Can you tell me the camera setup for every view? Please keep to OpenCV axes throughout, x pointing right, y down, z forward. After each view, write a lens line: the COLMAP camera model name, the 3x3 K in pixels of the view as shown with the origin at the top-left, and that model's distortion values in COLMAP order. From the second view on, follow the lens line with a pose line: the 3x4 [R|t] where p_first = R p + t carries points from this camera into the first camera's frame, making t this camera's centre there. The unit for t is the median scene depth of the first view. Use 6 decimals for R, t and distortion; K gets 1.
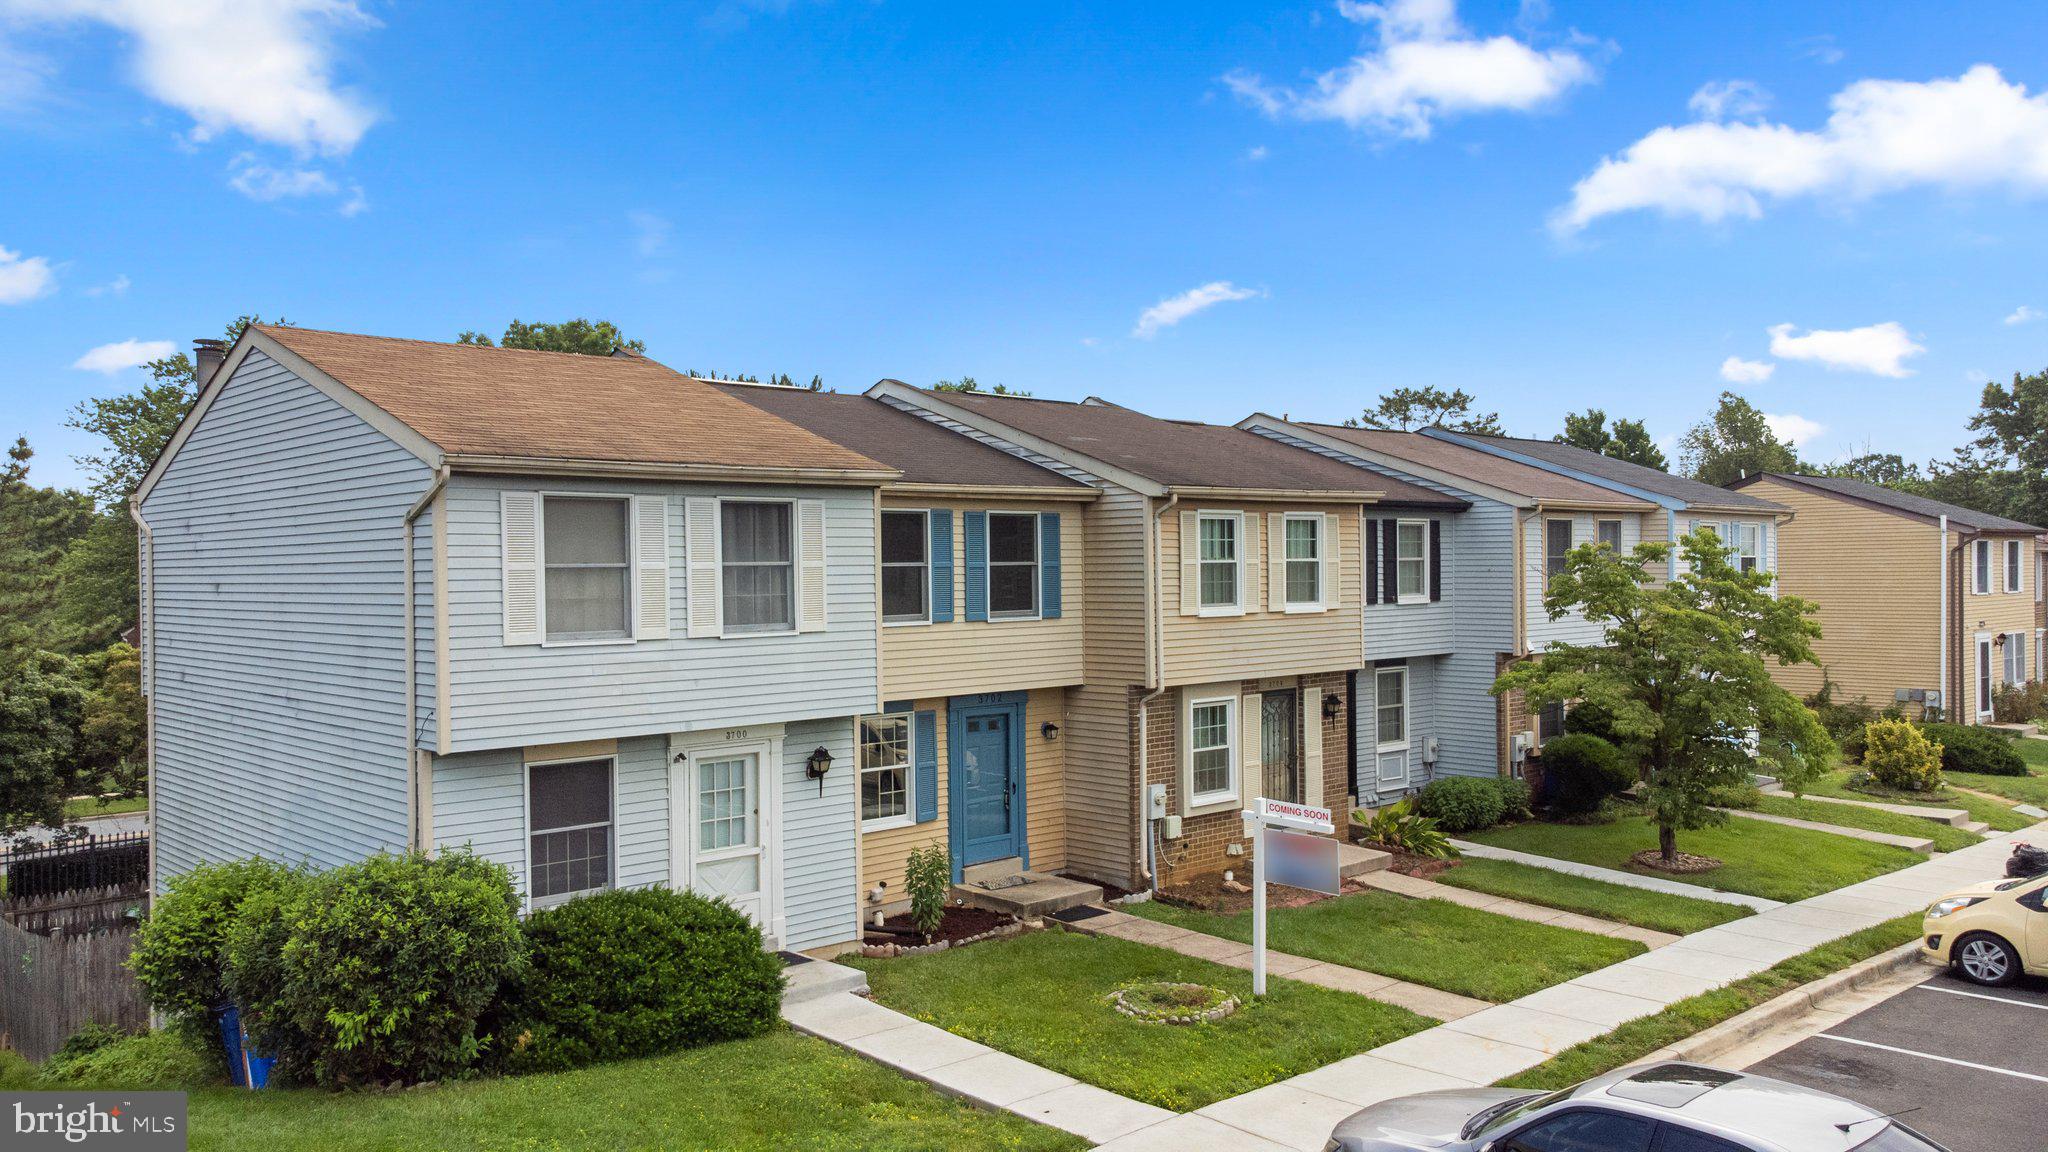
lens RADIAL K [[1565.2, 0, 1022.5], [0, 1565.2, 580.6], [0, 0, 1]] dist [0.044621, -0.003718]
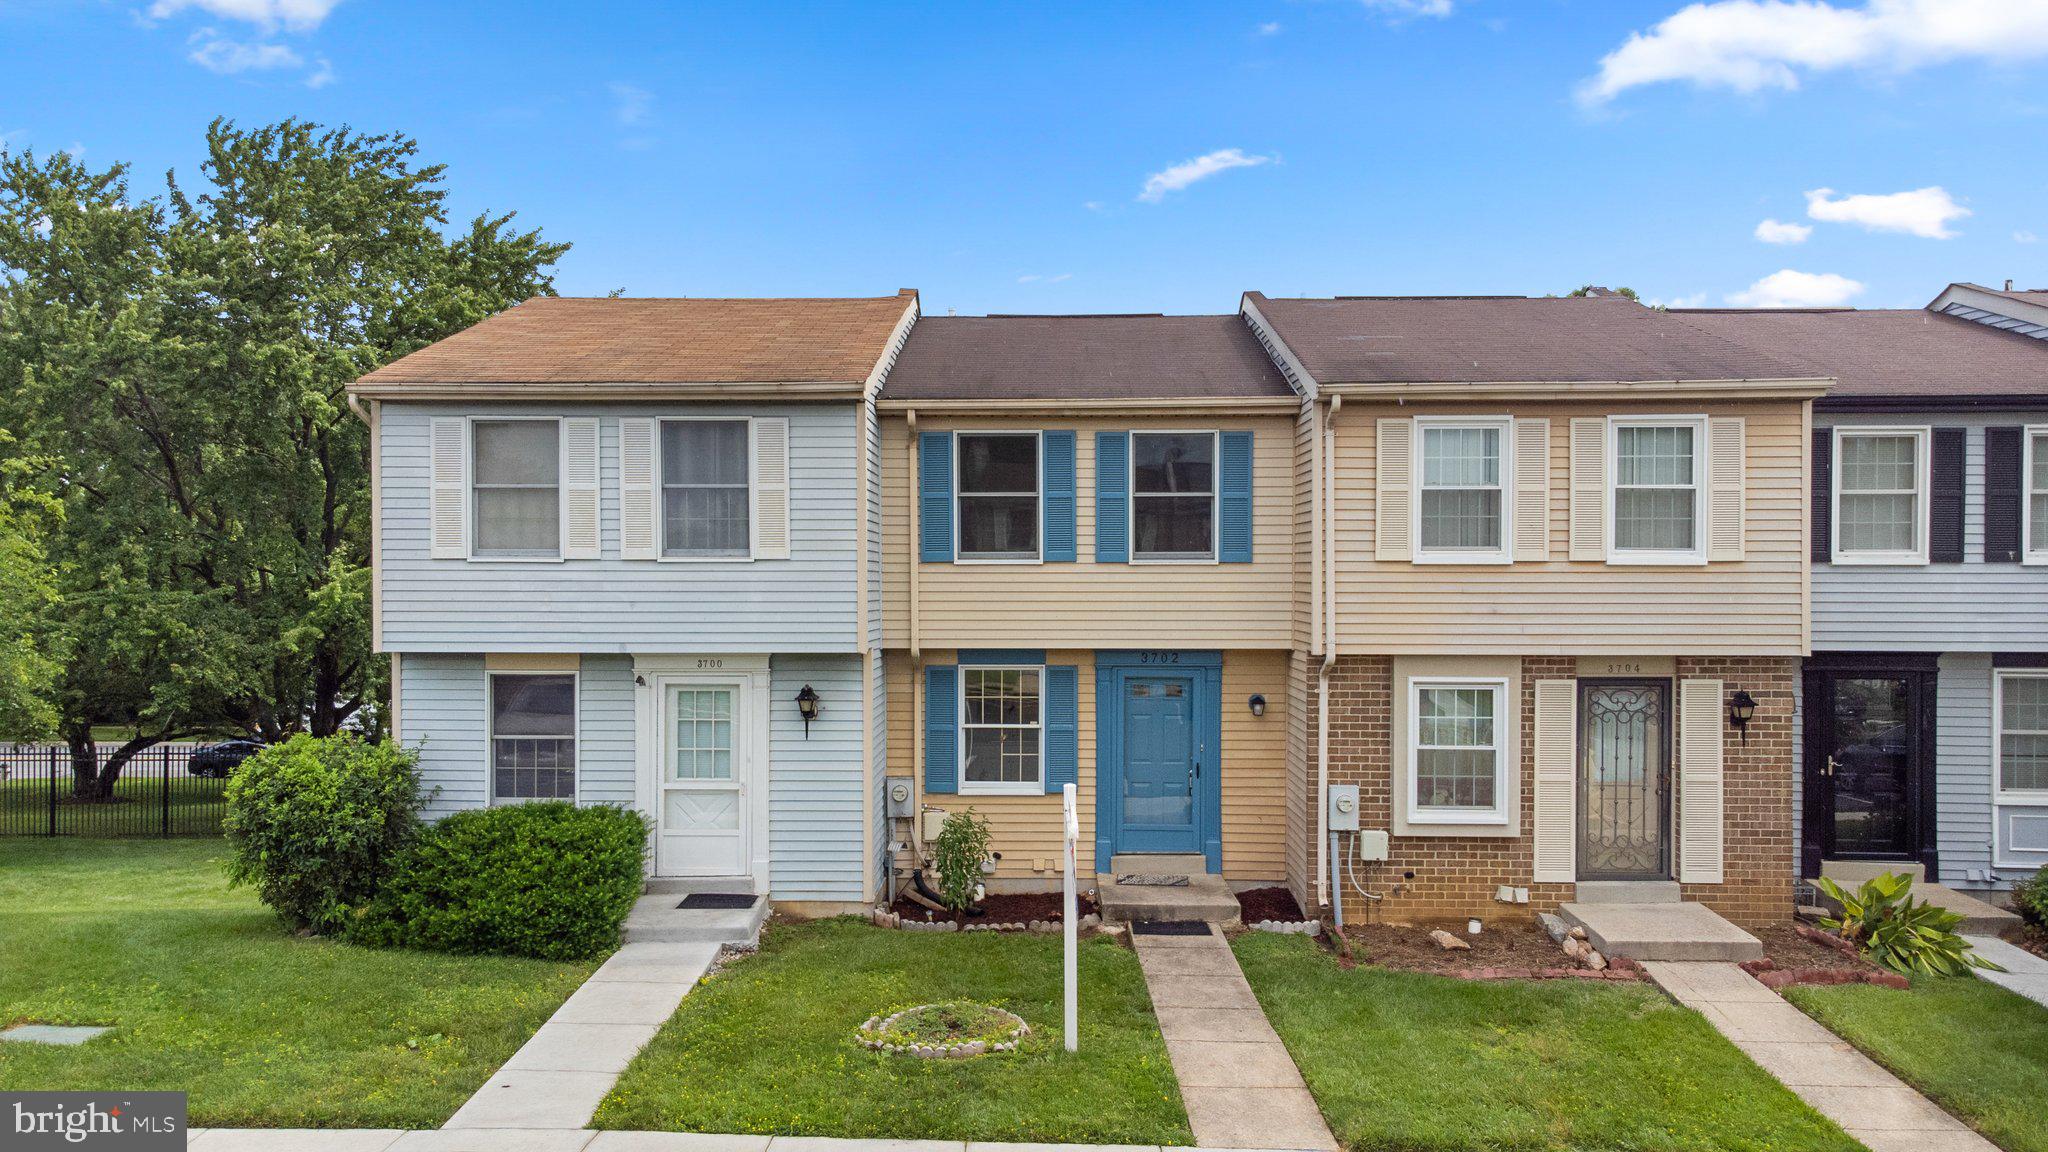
lens RADIAL K [[1565.2, 0, 1024.4], [0, 1565.2, 570.5], [0, 0, 1]] dist [0.044621, -0.003718]
pose [[0.707203, 0.012325, -0.706903, 0.563696], [-0.015981, 0.999871, 0.001444, 0.031781], [0.706830, 0.010276, 0.707309, 0.395264]]
